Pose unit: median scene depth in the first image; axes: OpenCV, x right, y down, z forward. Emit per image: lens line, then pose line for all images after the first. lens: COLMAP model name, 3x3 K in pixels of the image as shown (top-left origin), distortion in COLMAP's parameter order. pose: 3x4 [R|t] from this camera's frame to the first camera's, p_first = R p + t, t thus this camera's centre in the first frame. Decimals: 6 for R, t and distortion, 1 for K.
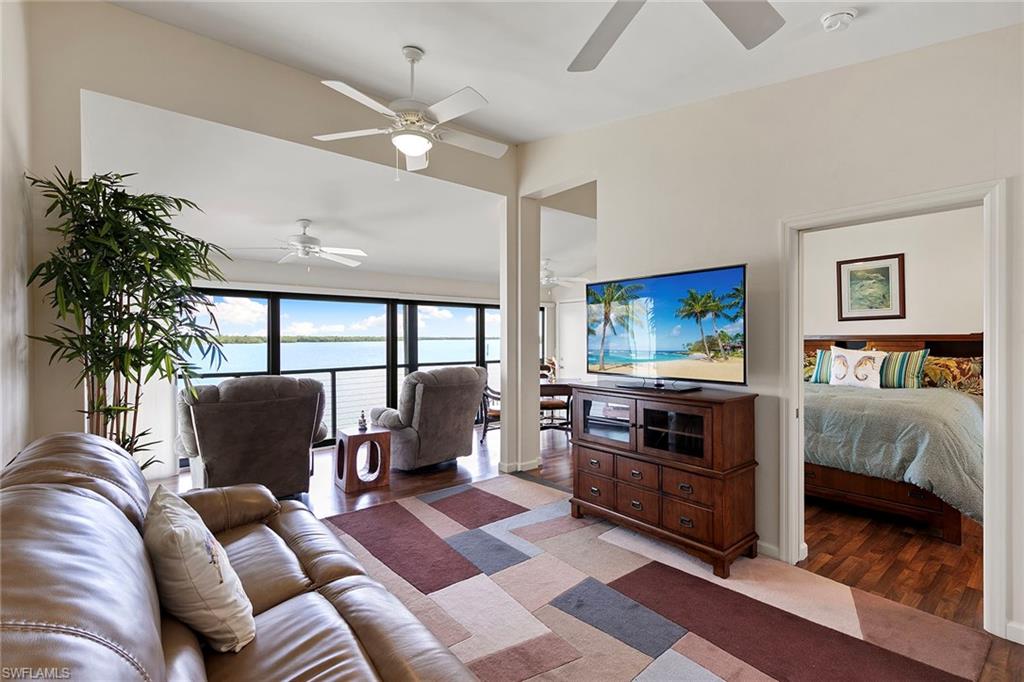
lens RADIAL K [[459.4, 0, 515.2], [0, 459.4, 339.2], [0, 0, 1]] dist [0.002152, -0.000002]
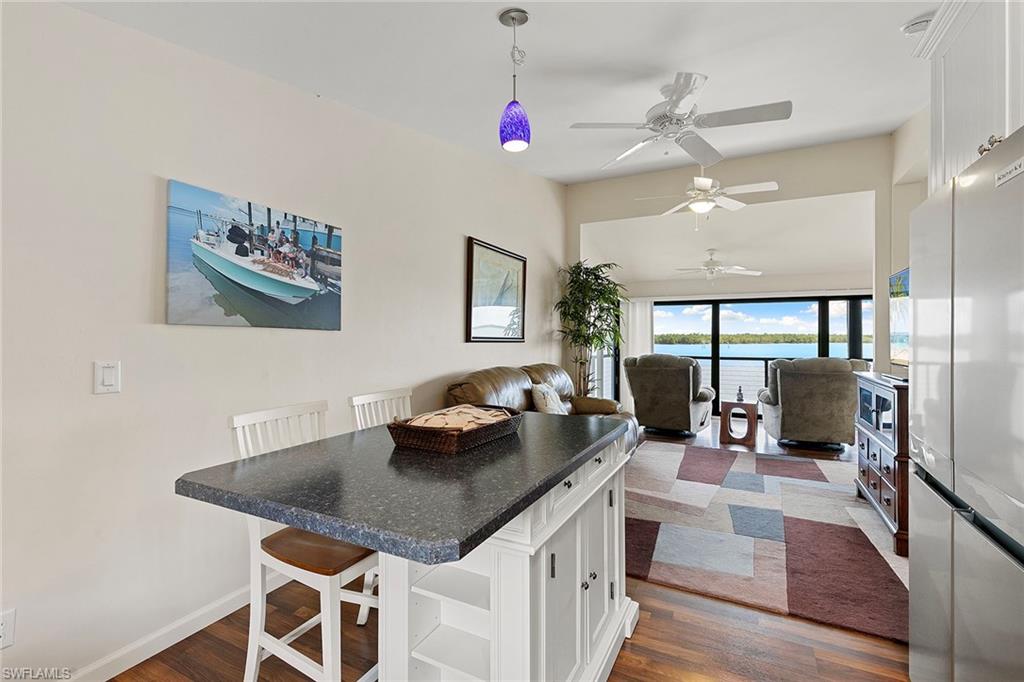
lens RADIAL K [[459.4, 0, 508.4], [0, 459.4, 333.9], [0, 0, 1]] dist [0.002152, -0.000002]
pose [[0.381996, -0.004350, -0.924154, 0.780713], [-0.004802, 0.999966, -0.006692, 0.019381], [0.924152, 0.006995, 0.381962, -0.163125]]
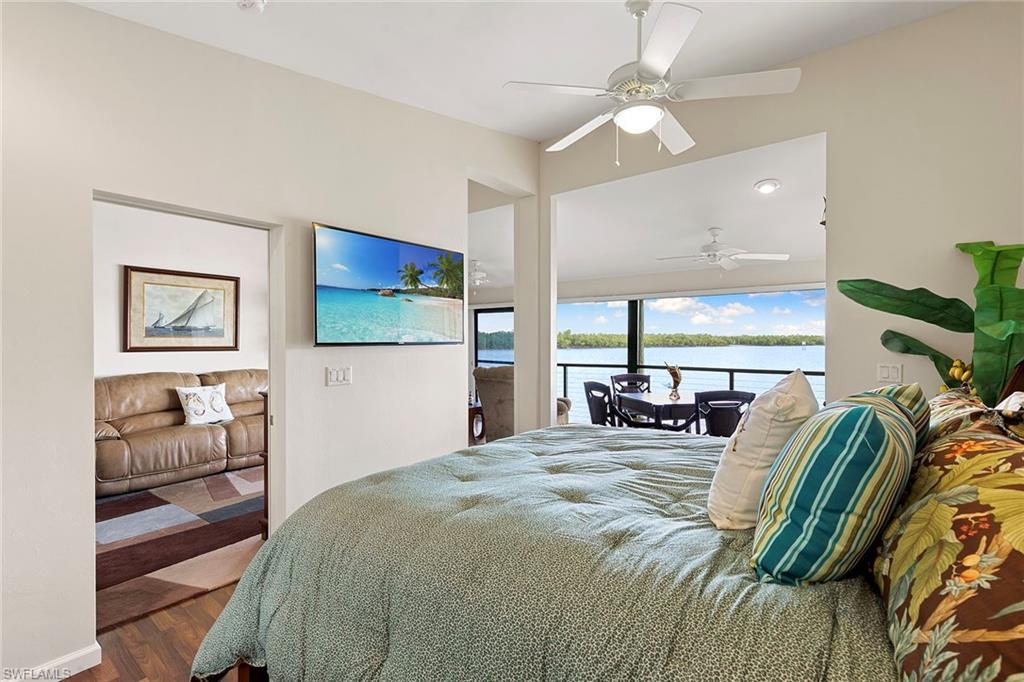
lens RADIAL K [[459.4, 0, 507.8], [0, 459.4, 338.5], [0, 0, 1]] dist [0.002152, -0.000002]
pose [[0.206077, -0.001088, -0.978535, 1.279659], [0.000496, 0.999999, -0.001007, -0.005257], [0.978536, -0.000278, 0.206077, 0.996836]]
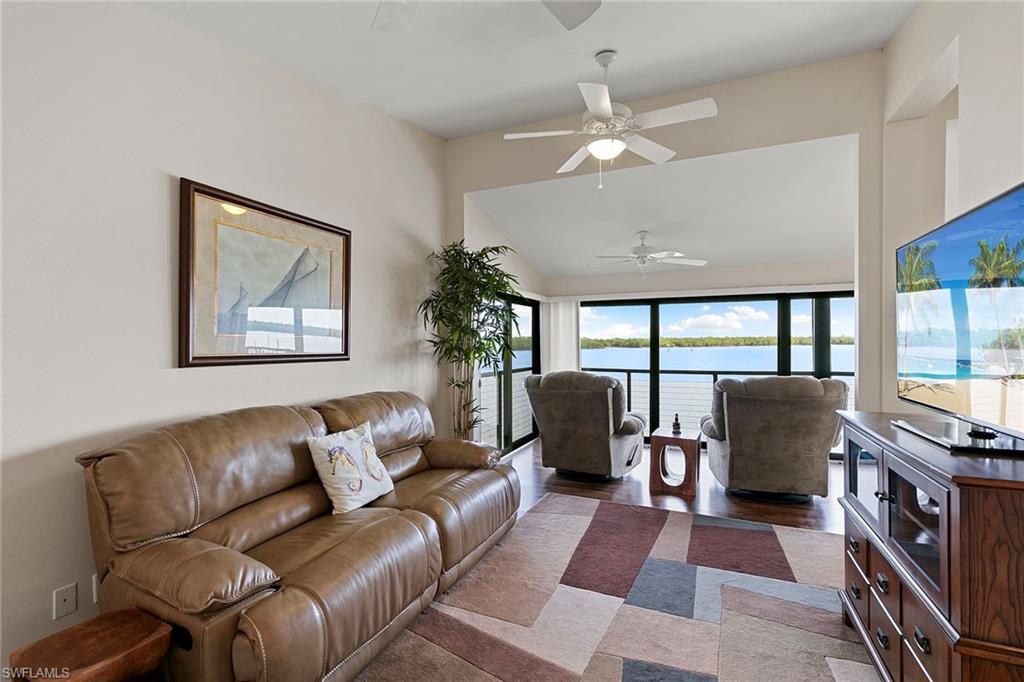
lens RADIAL K [[459.4, 0, 508.5], [0, 459.4, 343.4], [0, 0, 1]] dist [0.002152, -0.000002]
pose [[0.441714, 0.001567, -0.897155, 0.474088], [0.003479, 0.999988, 0.003459, -0.000236], [0.897149, -0.004649, 0.441703, 0.291749]]
